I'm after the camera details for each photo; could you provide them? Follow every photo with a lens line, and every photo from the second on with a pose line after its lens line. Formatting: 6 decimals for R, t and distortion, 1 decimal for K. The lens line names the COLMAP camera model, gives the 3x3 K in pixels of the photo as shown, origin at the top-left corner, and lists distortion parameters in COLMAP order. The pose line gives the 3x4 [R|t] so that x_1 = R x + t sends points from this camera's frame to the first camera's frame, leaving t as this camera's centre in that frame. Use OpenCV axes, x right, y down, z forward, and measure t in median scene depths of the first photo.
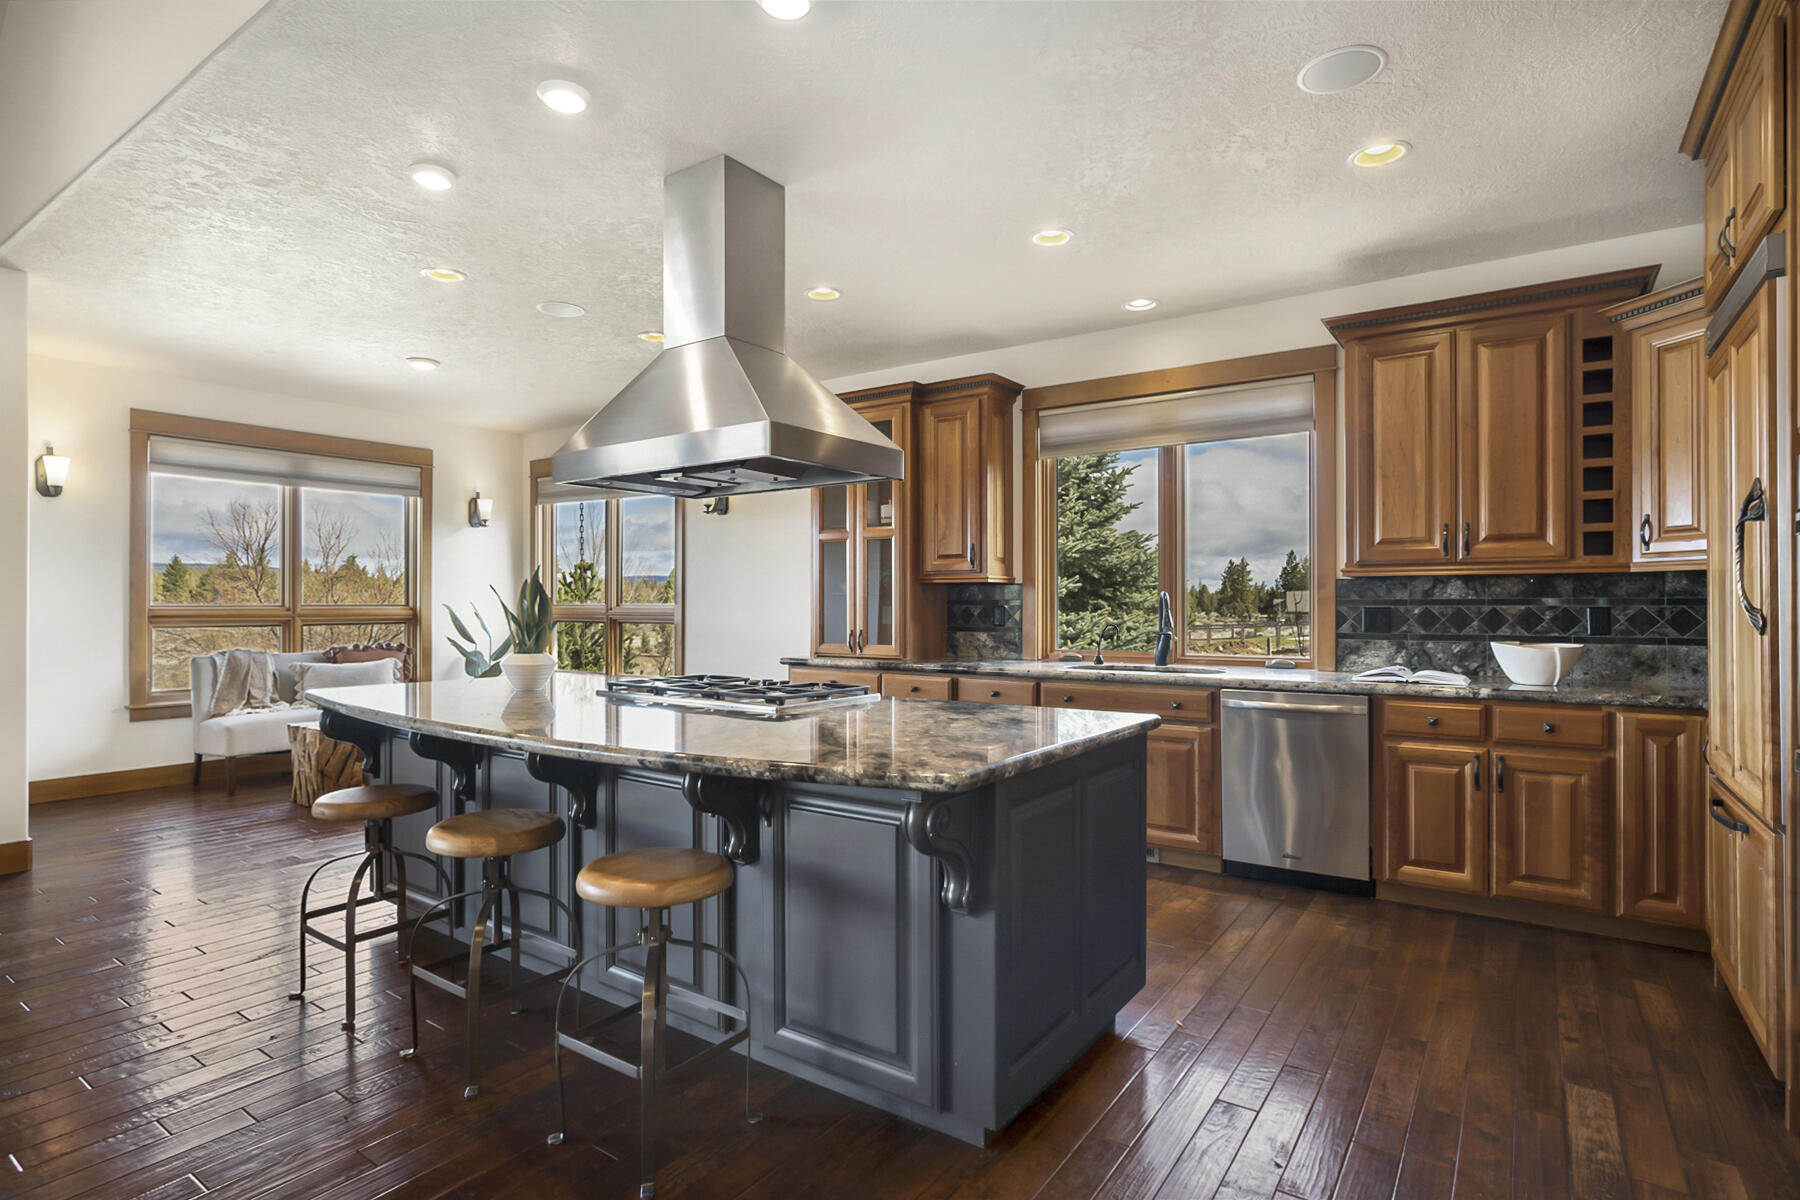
lens RADIAL K [[913.0, 0, 904.2], [0, 913.0, 606.1], [0, 0, 1]] dist [-0.023939, 0.011507]
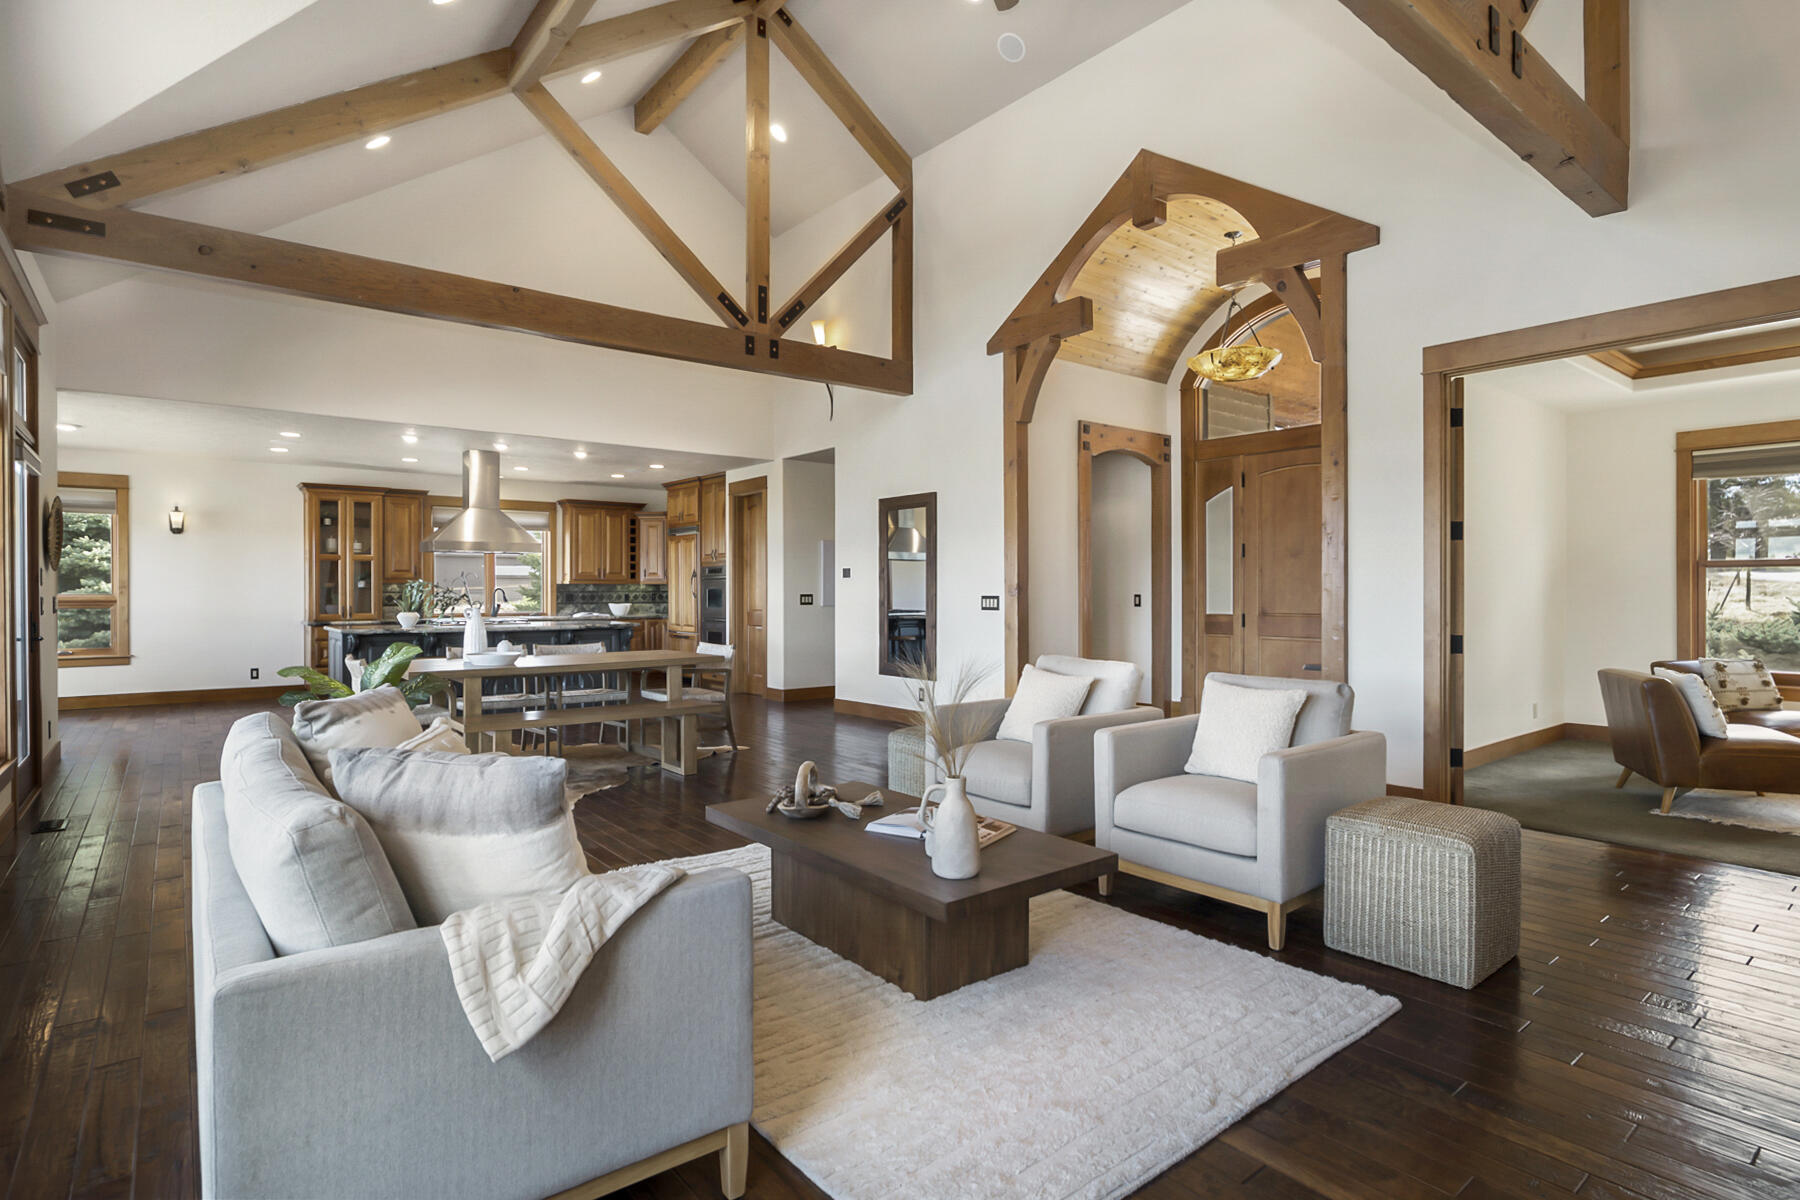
lens RADIAL K [[913.0, 0, 894.9], [0, 913.0, 589.3], [0, 0, 1]] dist [-0.023939, 0.011507]
pose [[0.283802, -0.001016, 0.958882, -1.384300], [0.002553, 0.999997, 0.000304, -0.007126], [-0.958880, 0.002362, 0.283803, -0.595479]]
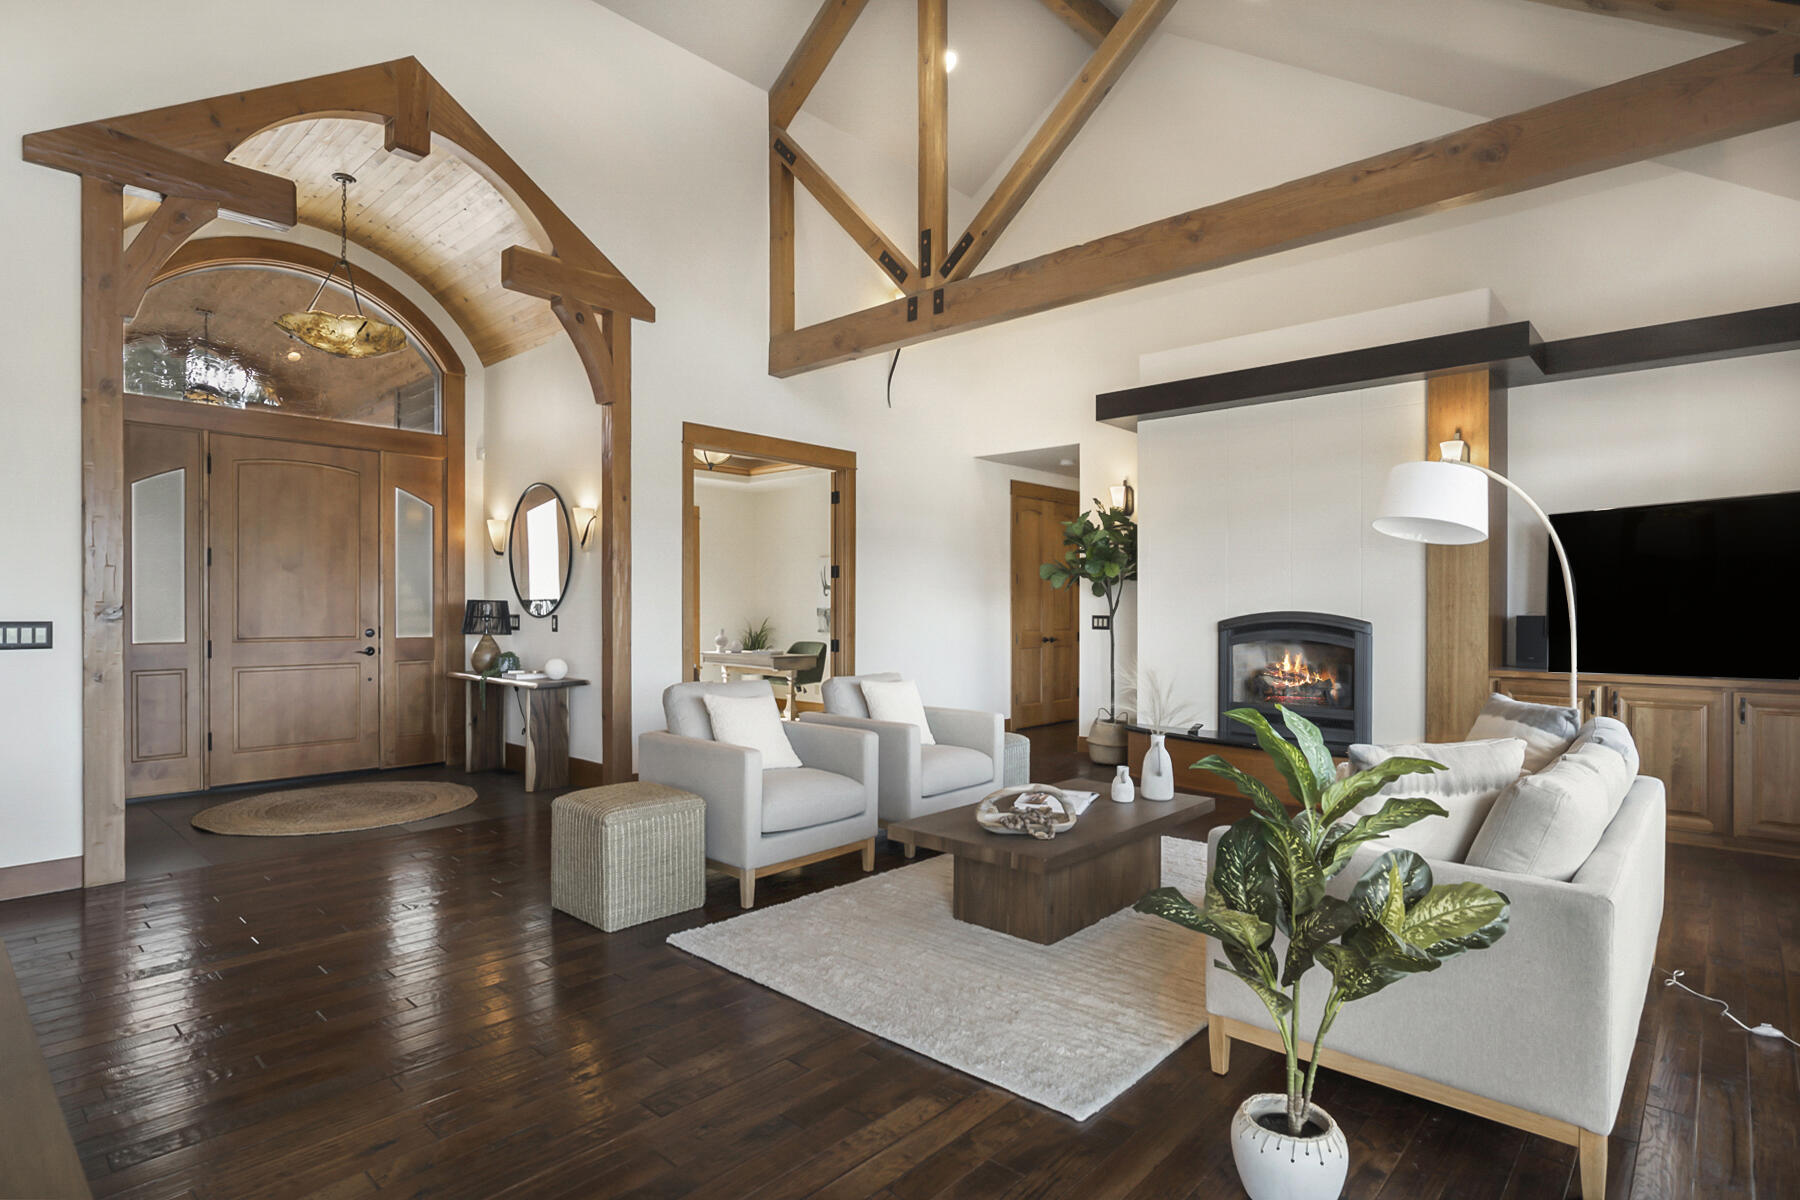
lens RADIAL K [[913.0, 0, 898.8], [0, 913.0, 611.6], [0, 0, 1]] dist [-0.023939, 0.011507]
pose [[-0.991763, -0.003367, 0.128040, -0.863927], [-0.002558, 0.999976, 0.006486, -0.010111], [-0.128058, 0.006105, -0.991748, 0.171939]]
